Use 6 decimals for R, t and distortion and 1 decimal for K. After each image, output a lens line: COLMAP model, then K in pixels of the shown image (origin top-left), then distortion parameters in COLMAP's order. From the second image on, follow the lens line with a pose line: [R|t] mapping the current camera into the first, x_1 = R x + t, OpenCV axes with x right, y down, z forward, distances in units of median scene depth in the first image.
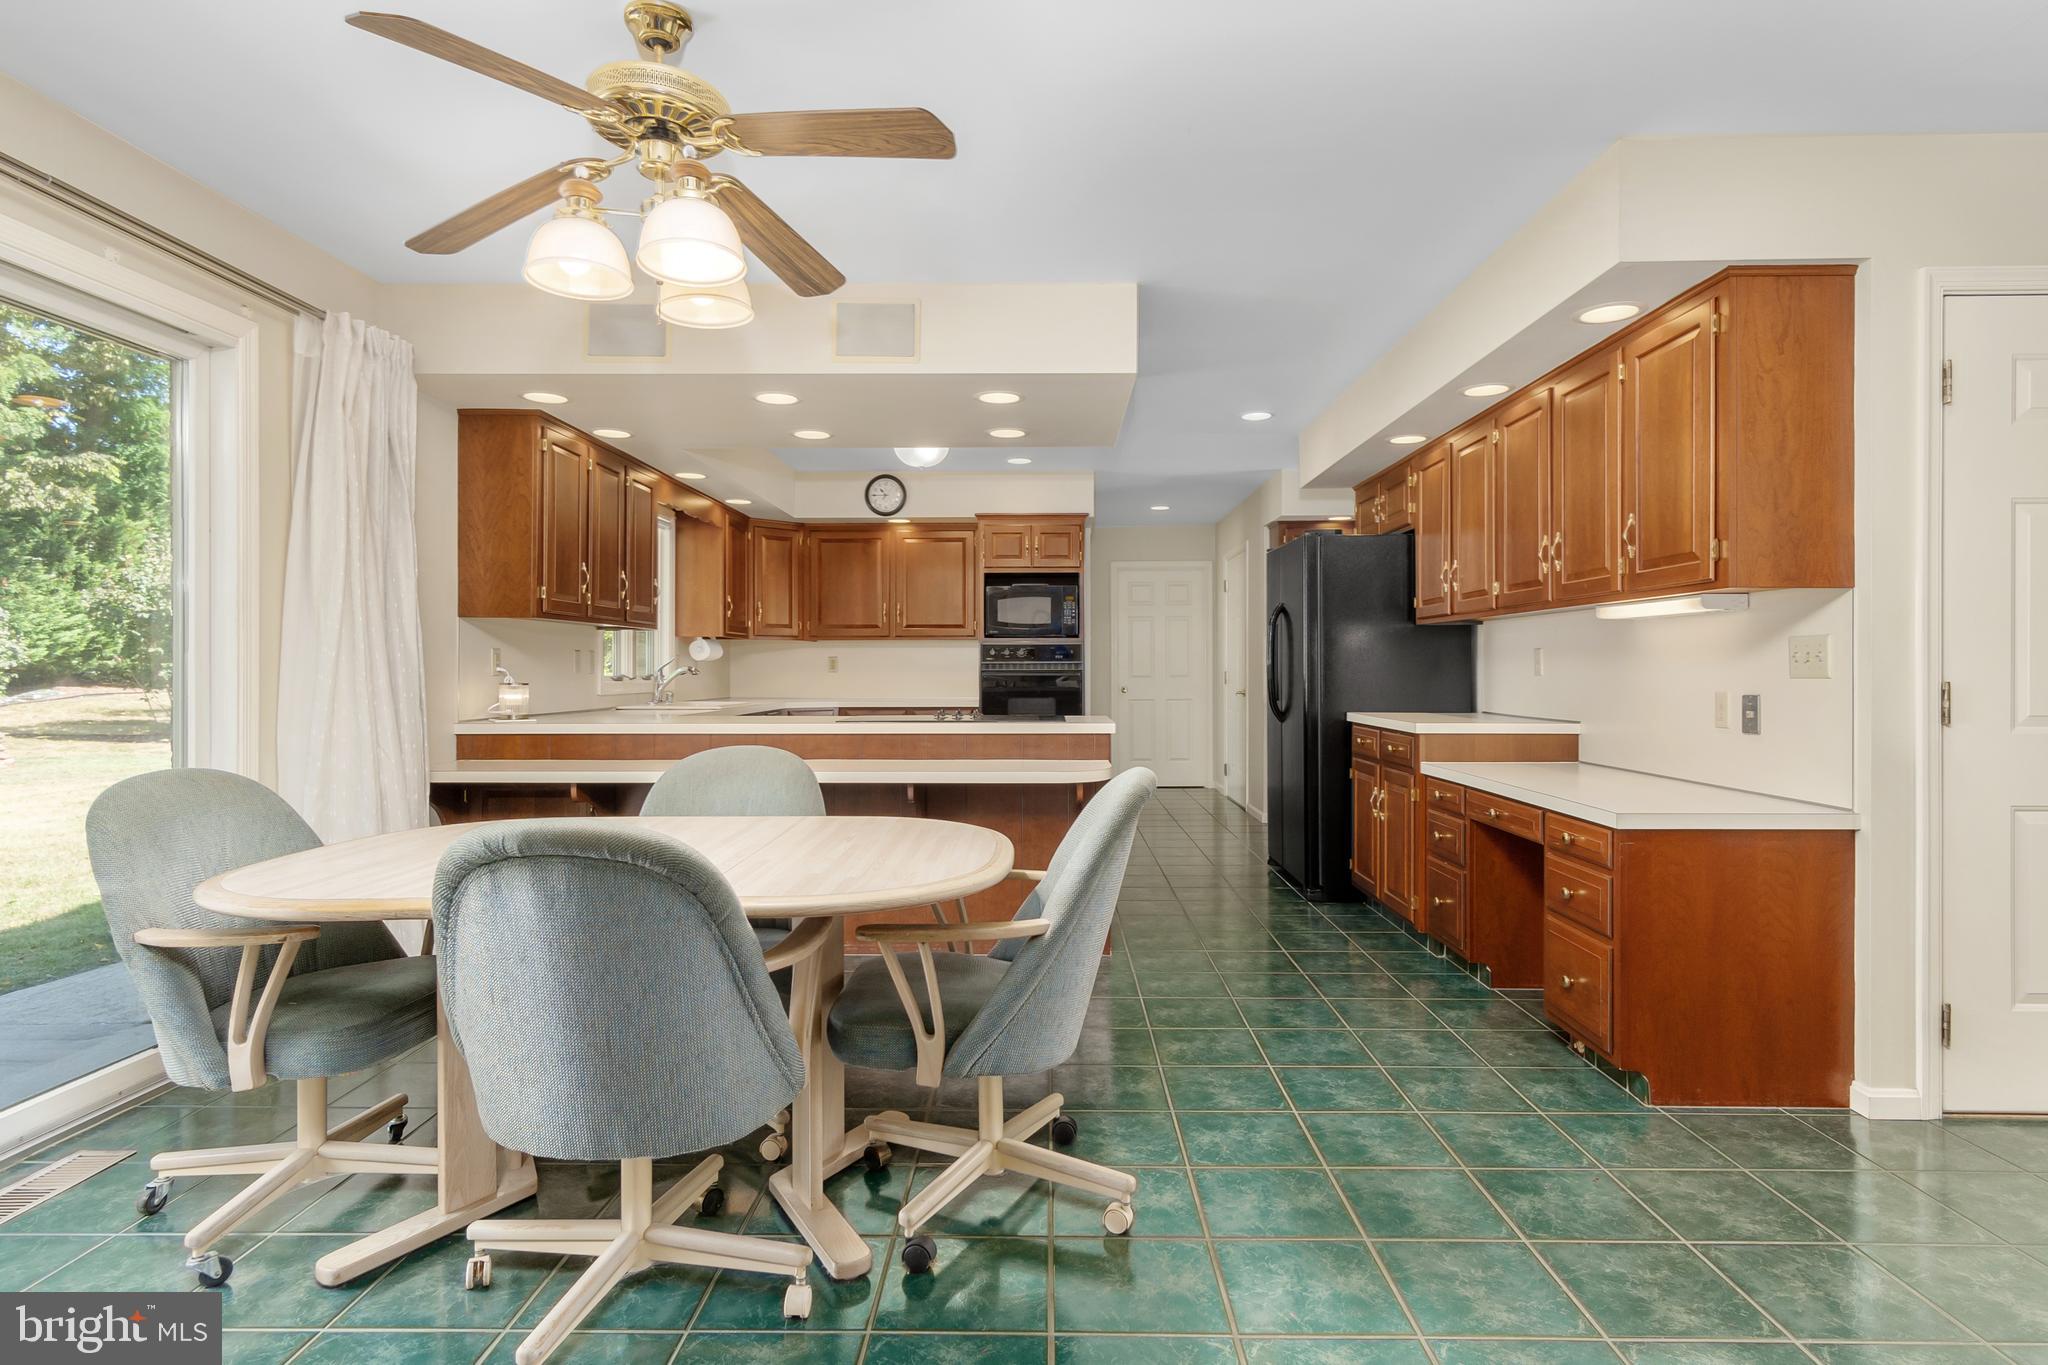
lens RADIAL K [[1087.5, 0, 1038.1], [0, 1087.5, 672.5], [0, 0, 1]] dist [0.006533, 0.001112]
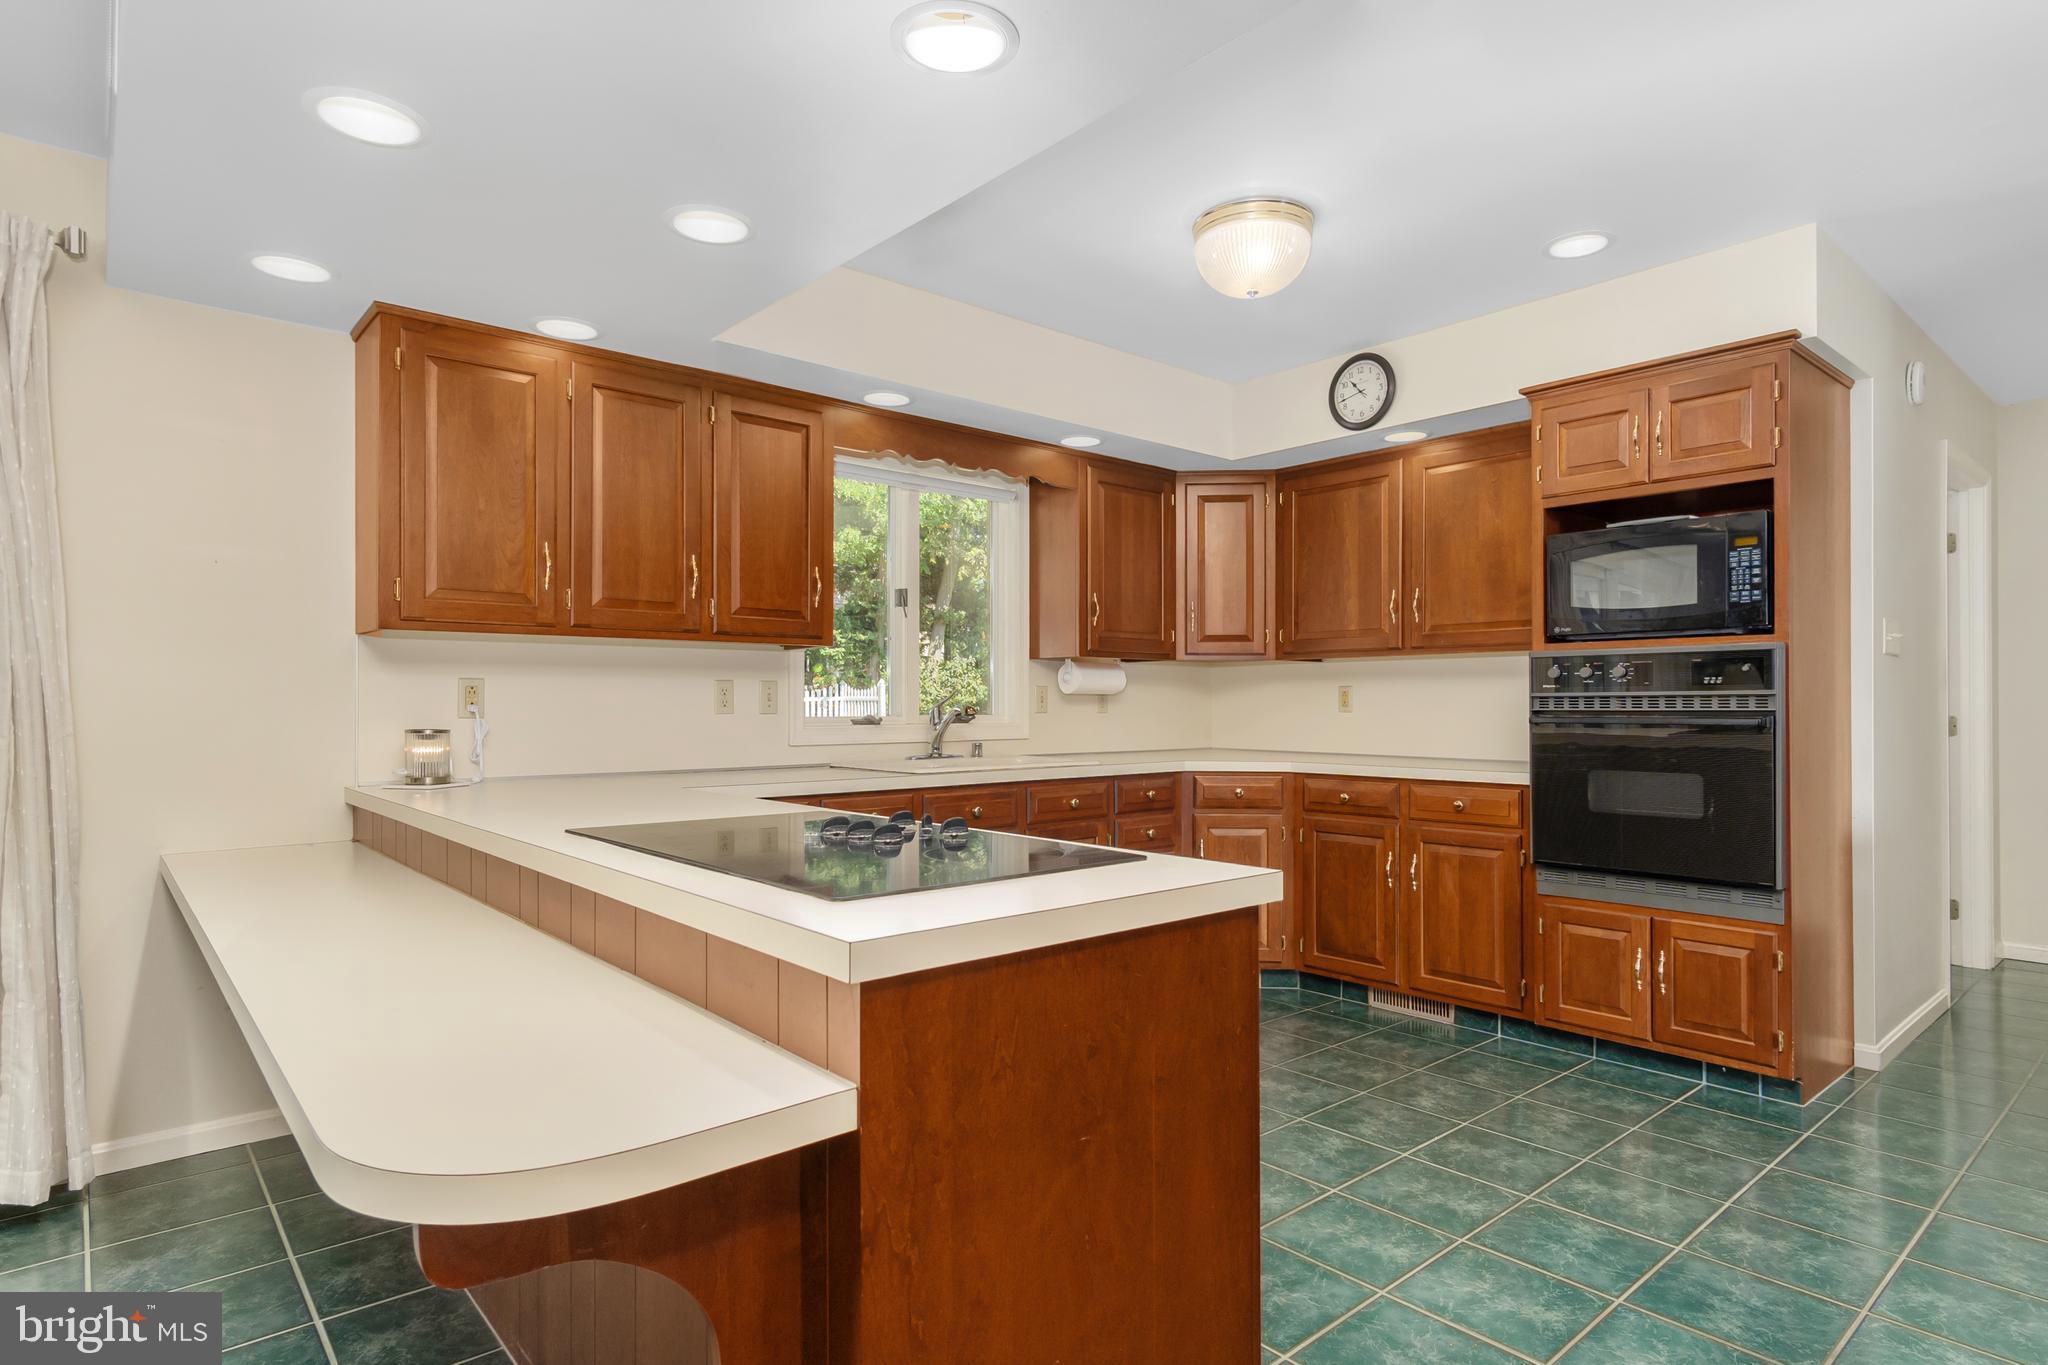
lens RADIAL K [[1087.5, 0, 1028.6], [0, 1087.5, 692.6], [0, 0, 1]] dist [0.006533, 0.001112]
pose [[0.670026, -0.005754, -0.742315, 0.157194], [-0.001027, 0.999962, -0.008678, -0.005482], [0.742337, 0.006577, 0.669995, 0.512108]]
